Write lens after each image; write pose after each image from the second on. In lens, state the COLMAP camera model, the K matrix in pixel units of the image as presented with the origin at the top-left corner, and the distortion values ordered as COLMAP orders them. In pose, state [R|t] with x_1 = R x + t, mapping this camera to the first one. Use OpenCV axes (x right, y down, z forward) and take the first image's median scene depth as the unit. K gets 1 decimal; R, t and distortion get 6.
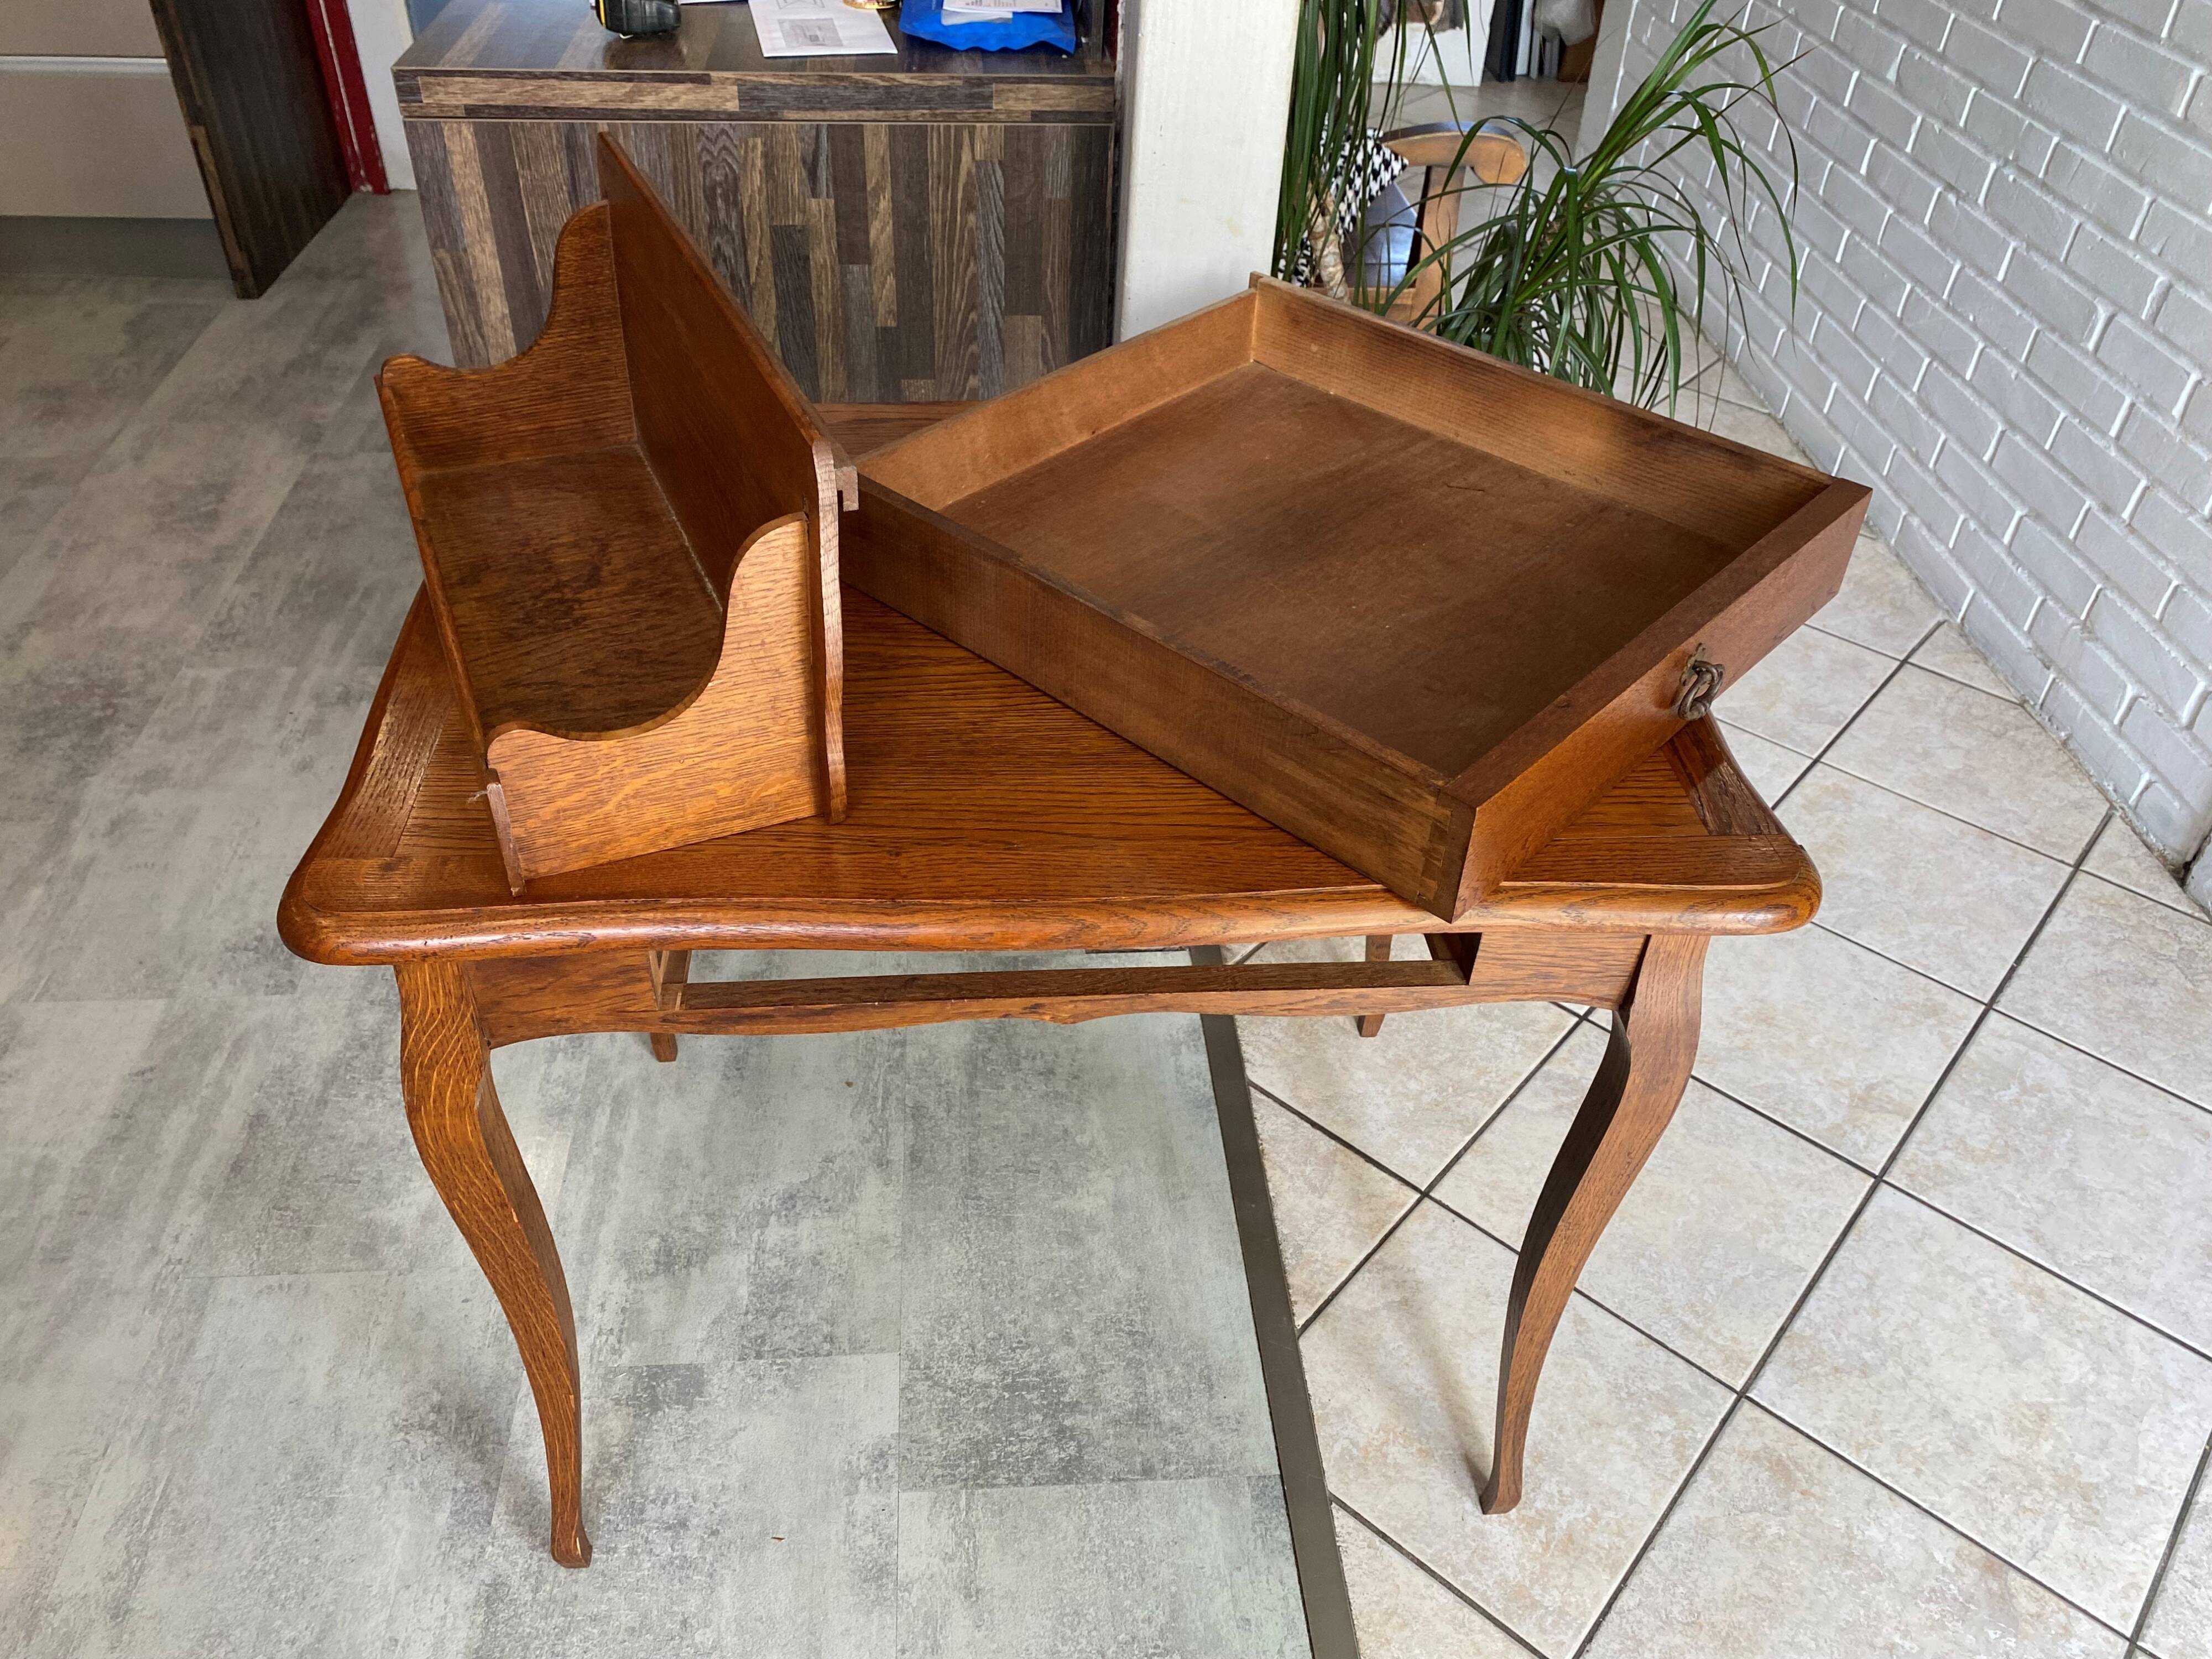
lens RADIAL K [[1687.1, 0, 1069.0], [0, 1687.1, 840.0], [0, 0, 1]] dist [0.022556, -0.016908]
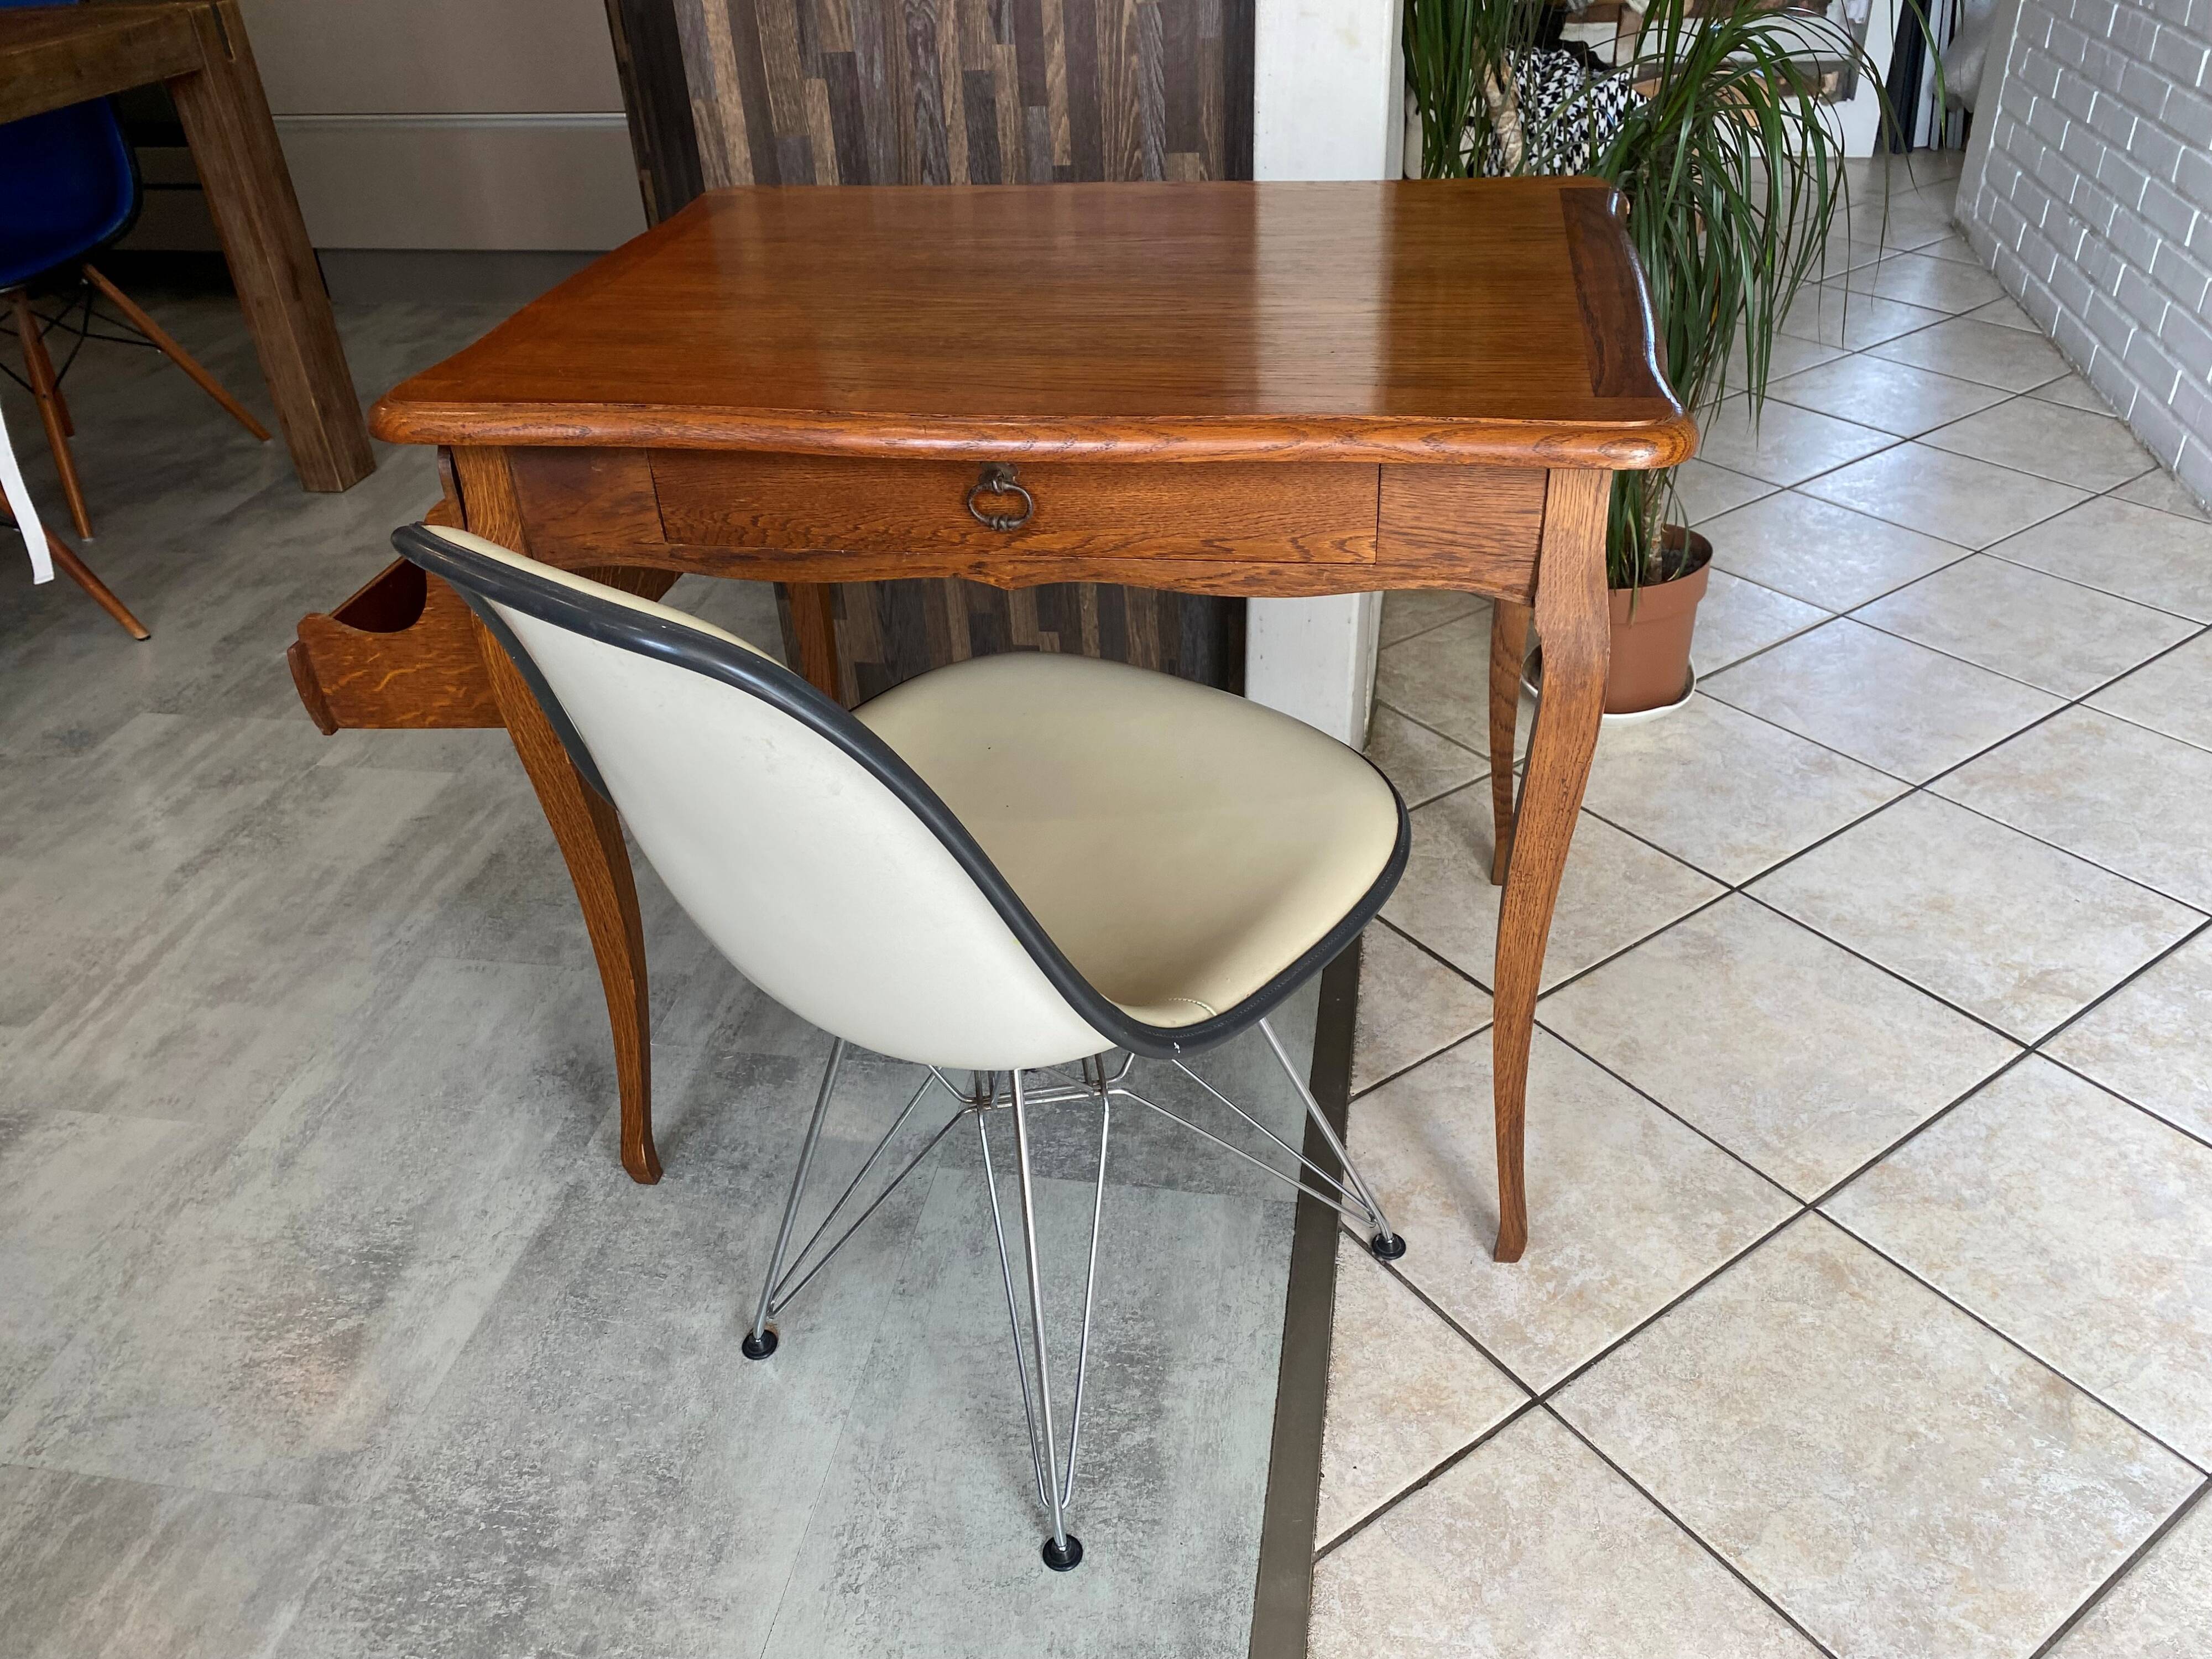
lens RADIAL K [[1687.1, 0, 1096.9], [0, 1687.1, 842.4], [0, 0, 1]] dist [0.022556, -0.016908]
pose [[0.967988, 0.071334, -0.240646, 0.220270], [-0.095609, 0.991274, -0.090744, 0.244940], [0.232073, 0.110847, 0.966362, -0.030854]]
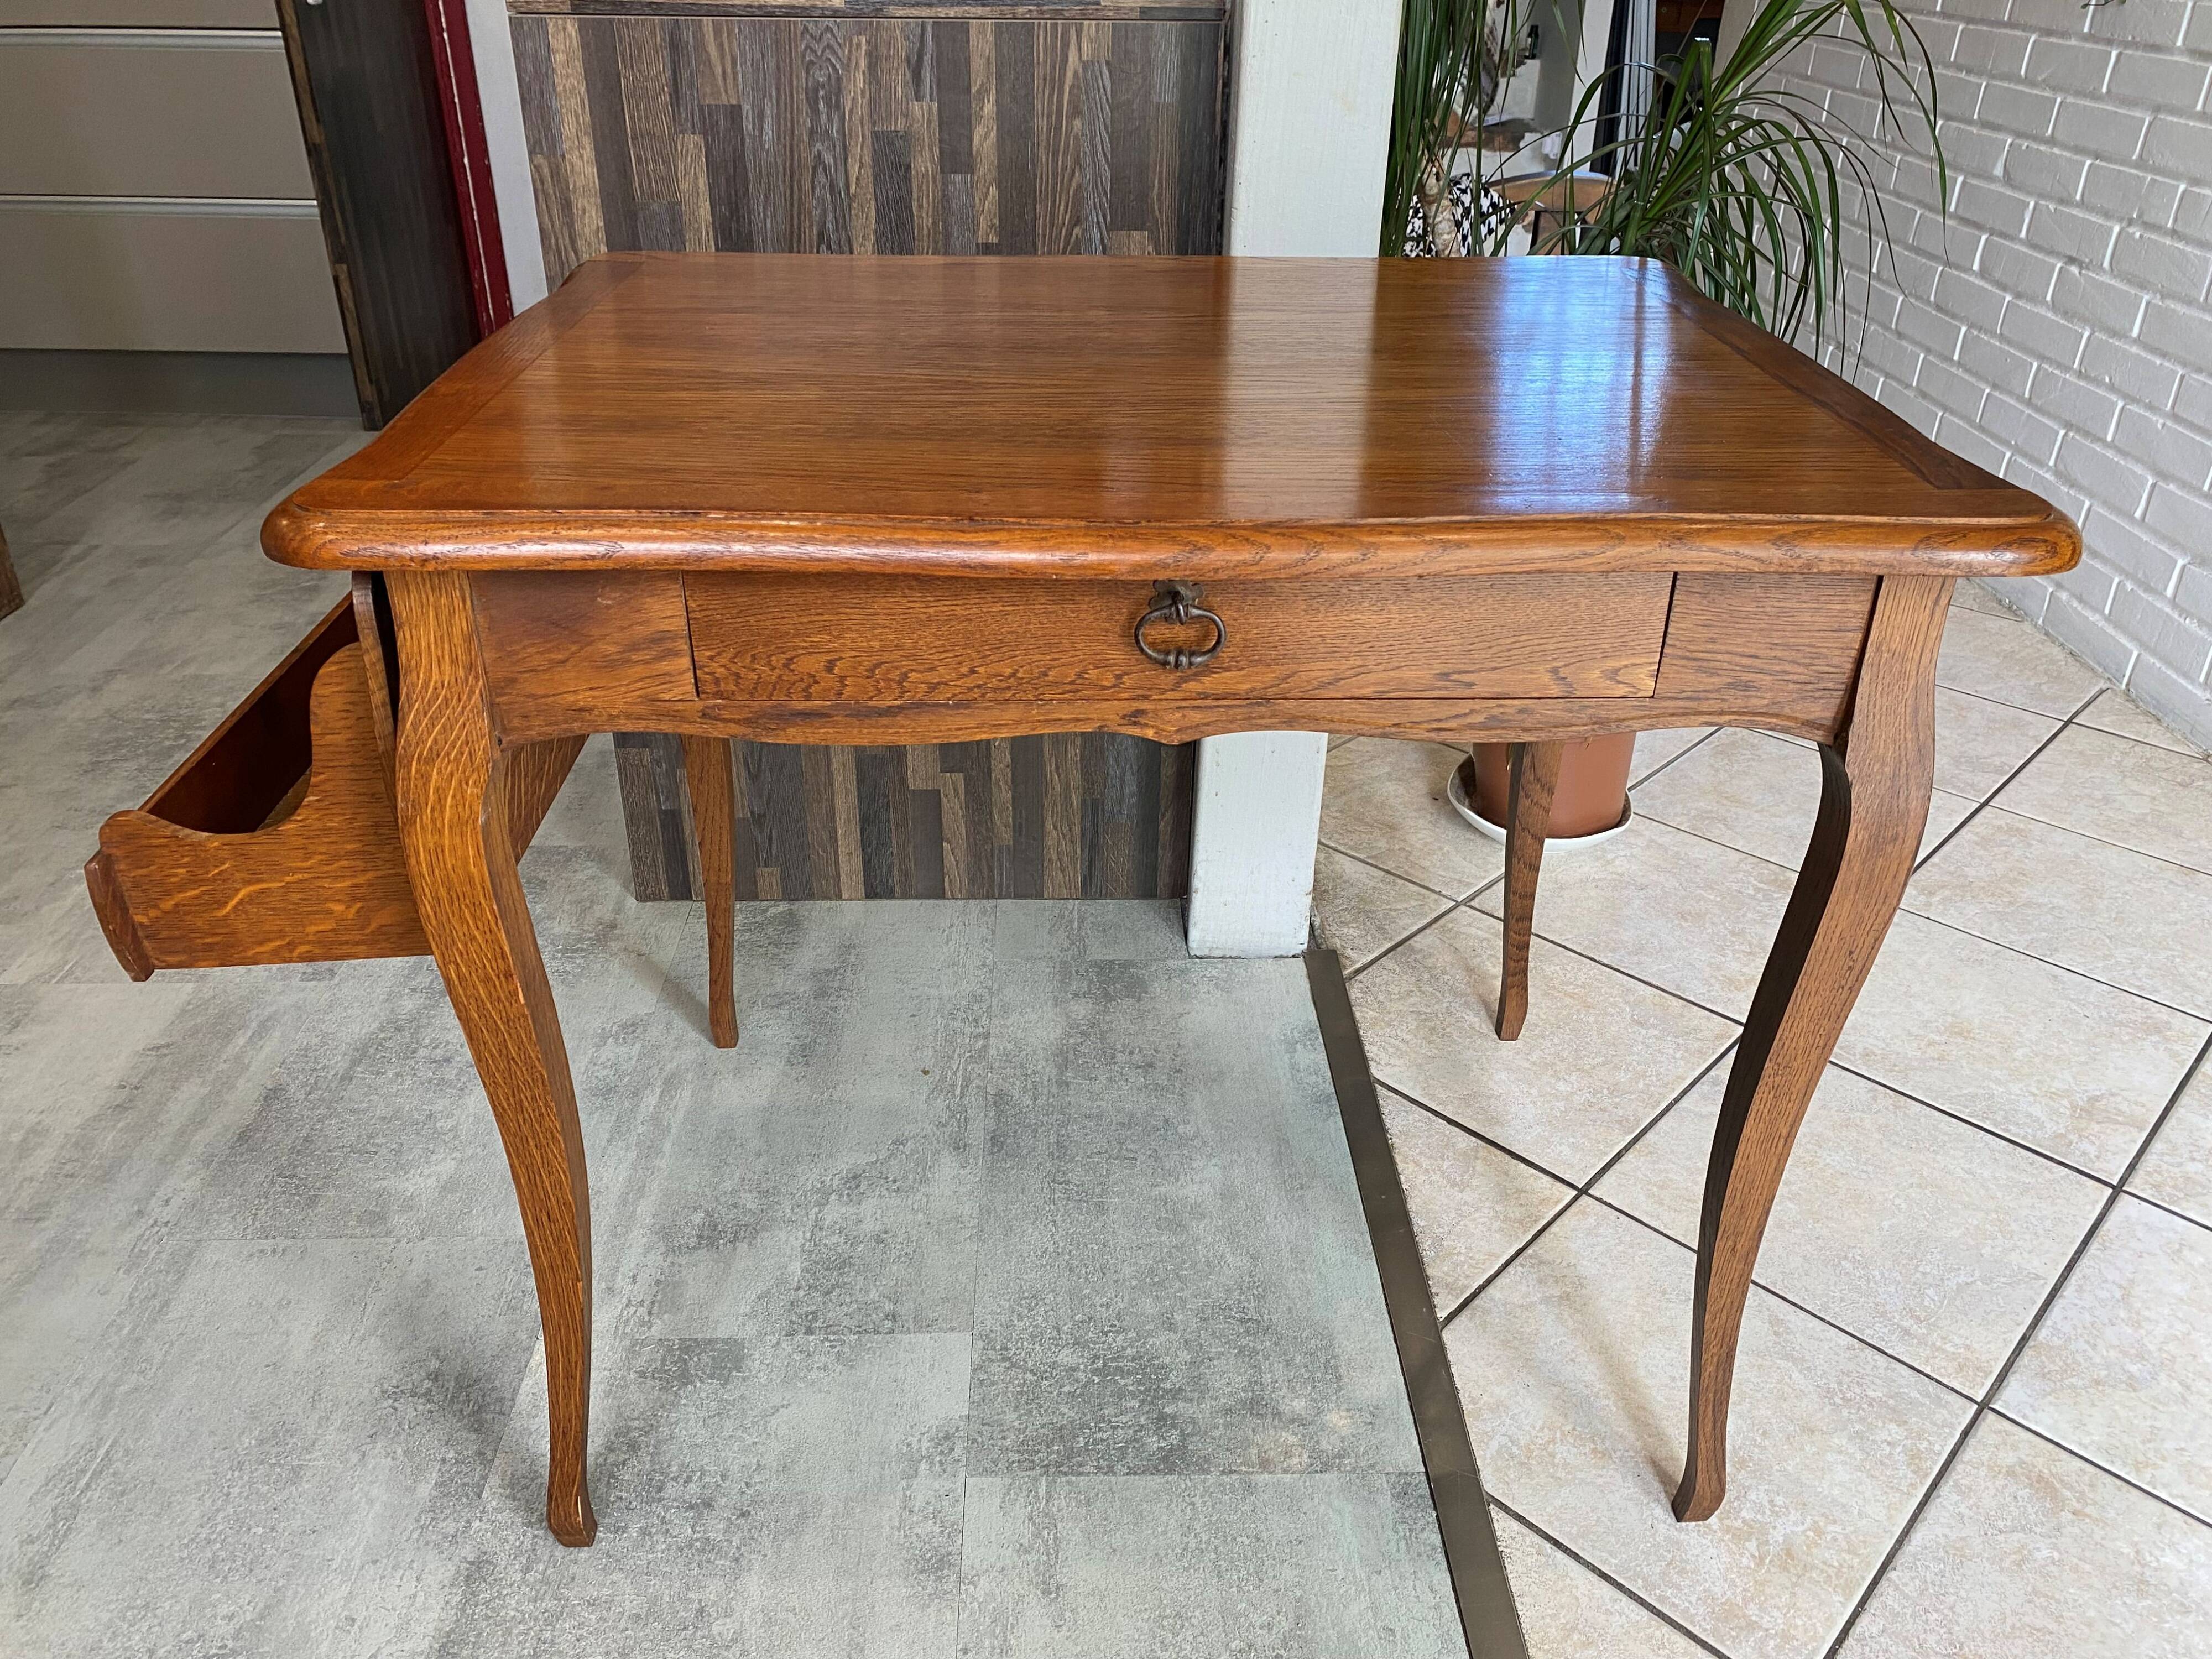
lens RADIAL K [[1687.1, 0, 1096.6], [0, 1687.1, 816.5], [0, 0, 1]] dist [0.022556, -0.016908]
pose [[0.999054, 0.005996, -0.043075, -0.002083], [-0.013755, 0.983171, -0.182168, 0.198012], [0.041258, 0.182588, 0.982323, 0.112954]]
